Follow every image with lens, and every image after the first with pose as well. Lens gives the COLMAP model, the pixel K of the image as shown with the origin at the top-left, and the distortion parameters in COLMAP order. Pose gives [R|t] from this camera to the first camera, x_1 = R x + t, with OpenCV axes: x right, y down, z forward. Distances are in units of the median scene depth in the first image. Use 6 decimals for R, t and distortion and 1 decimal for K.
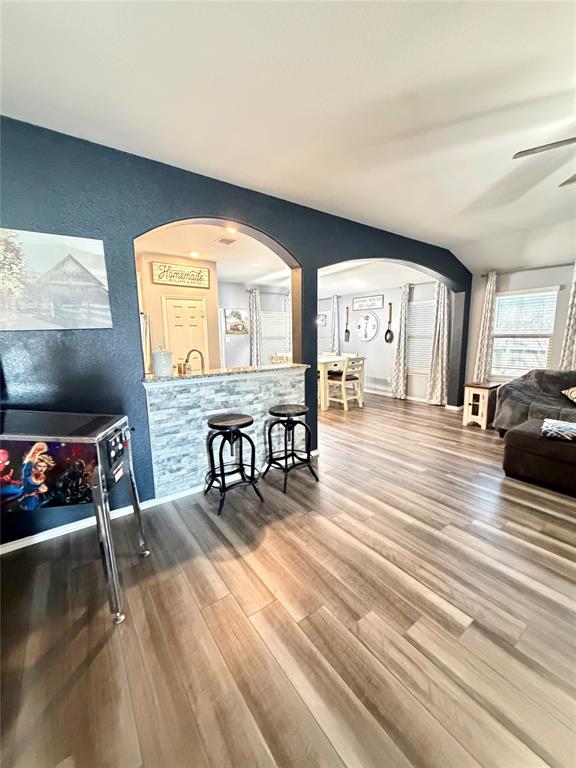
lens RADIAL K [[302.2, 0, 288.0], [0, 302.2, 384.0], [0, 0, 1]] dist [-0.024986, -0.000011]
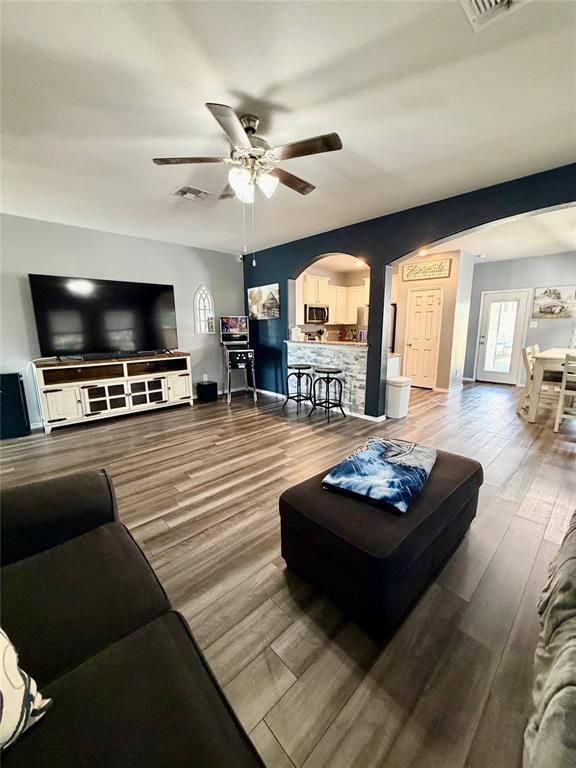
lens RADIAL K [[307.3, 0, 287.0], [0, 307.3, 380.1], [0, 0, 1]] dist [0.000481, -0.000197]
pose [[0.129801, 0.190381, -0.973091, 1.449750], [-0.152793, 0.973512, 0.170083, -0.096335], [0.979697, 0.126604, 0.155452, 0.537639]]
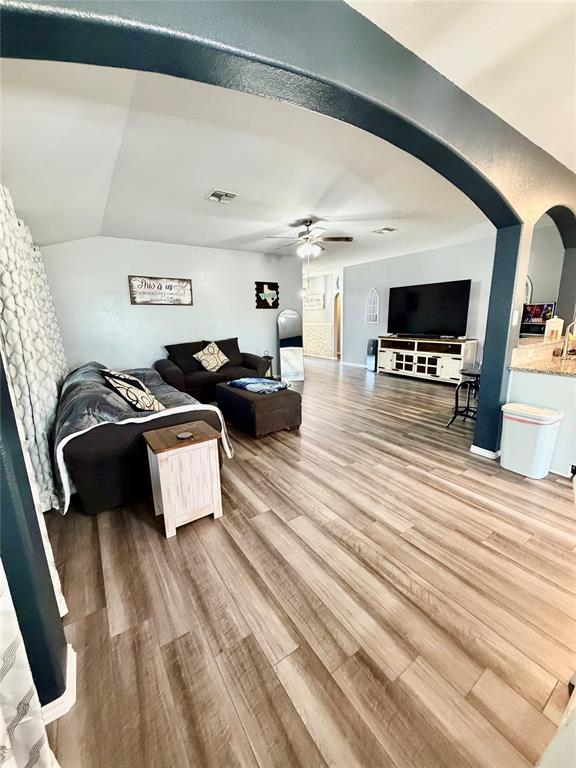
lens RADIAL K [[302.2, 0, 288.0], [0, 302.2, 384.0], [0, 0, 1]] dist [-0.024986, -0.000011]
pose [[-0.998796, 0.027141, 0.040864, 0.707018], [0.040258, 0.929502, 0.366612, -0.341035], [-0.028033, 0.367816, -0.929476, 2.105142]]
